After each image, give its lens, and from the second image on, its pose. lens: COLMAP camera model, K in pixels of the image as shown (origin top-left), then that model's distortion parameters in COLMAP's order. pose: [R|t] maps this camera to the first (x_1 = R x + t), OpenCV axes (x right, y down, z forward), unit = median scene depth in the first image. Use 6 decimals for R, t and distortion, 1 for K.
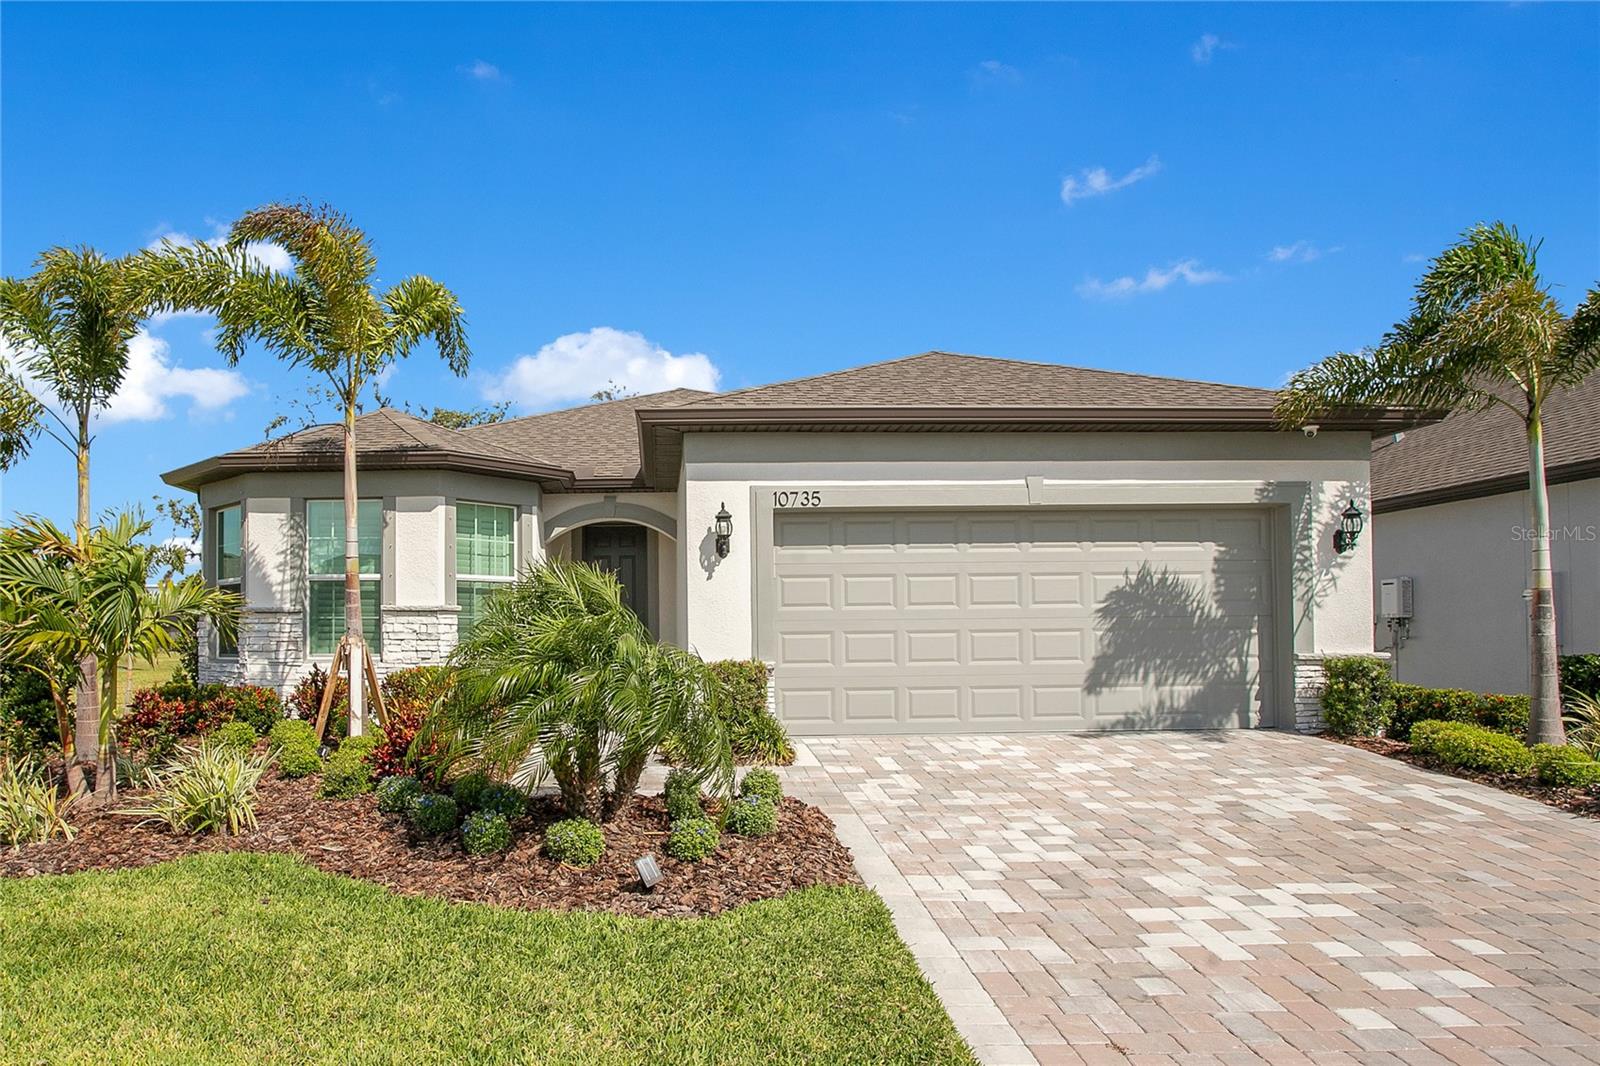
lens RADIAL K [[896.7, 0, 800.1], [0, 896.7, 519.6], [0, 0, 1]] dist [-0.010909, 0.001578]
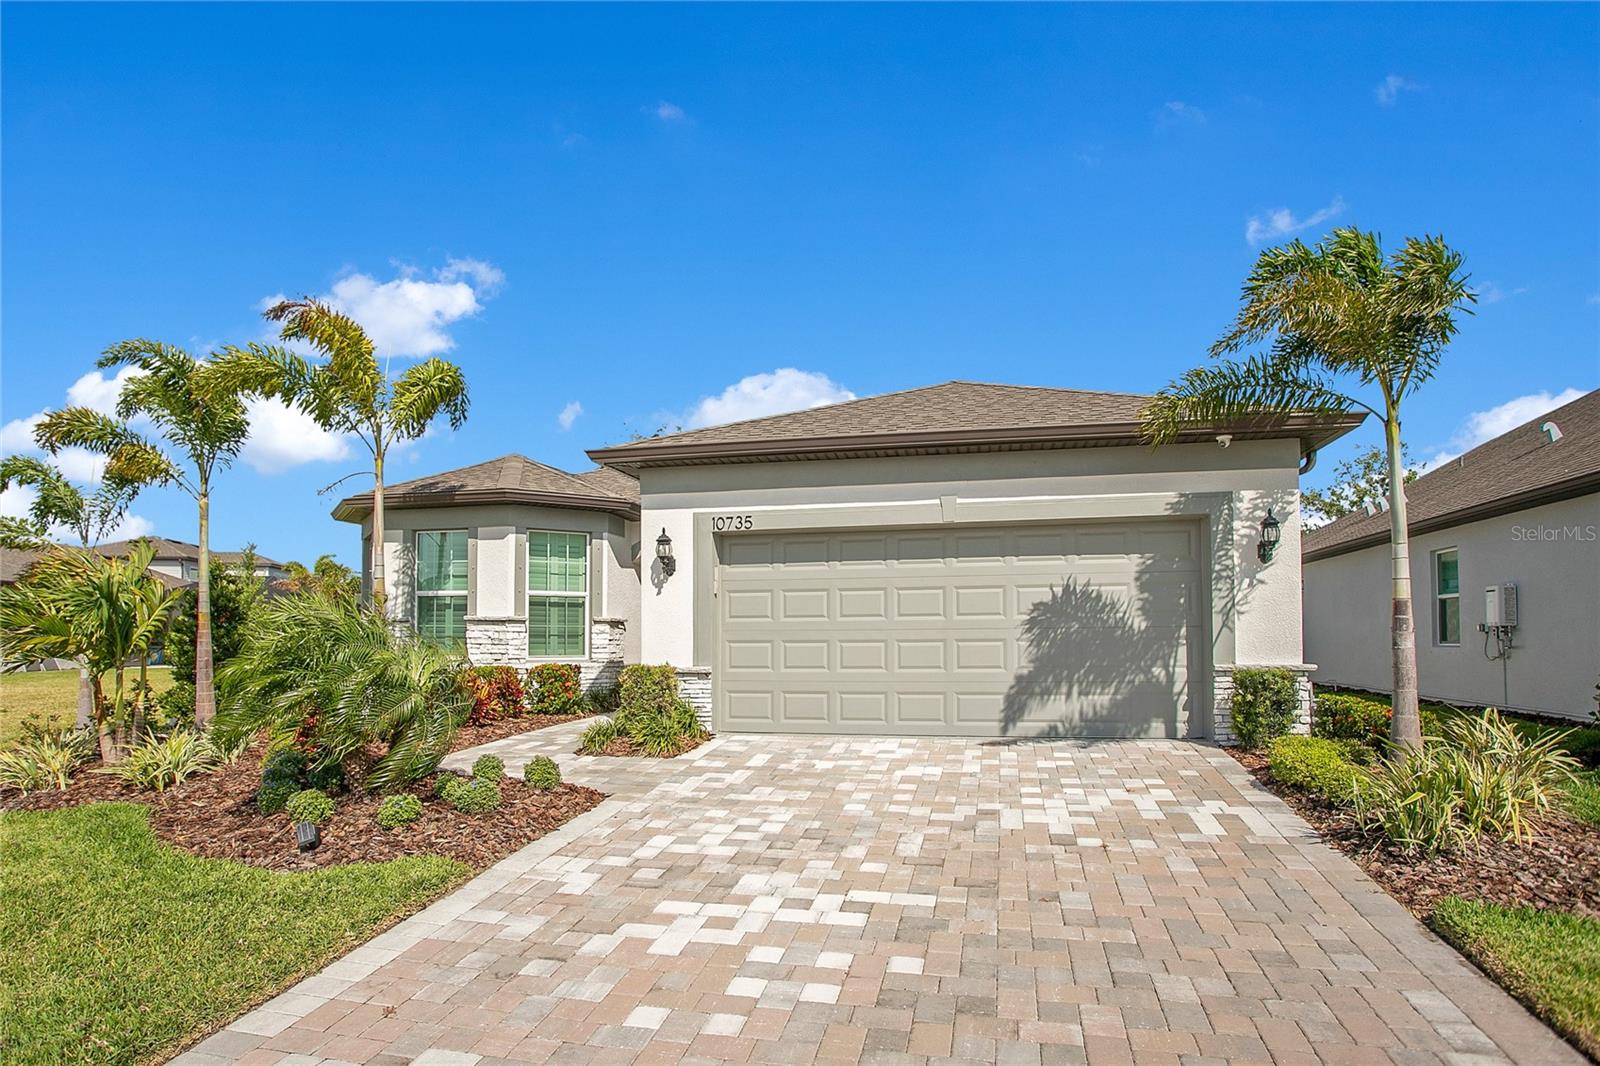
lens RADIAL K [[799.0, 0, 800.6], [0, 799.0, 525.9], [0, 0, 1]] dist [-0.042711, 0.004446]
pose [[0.974791, -0.025403, -0.221669, 0.301894], [0.022060, 0.999603, -0.017543, 0.000443], [0.222027, 0.012211, 0.974964, 0.037834]]
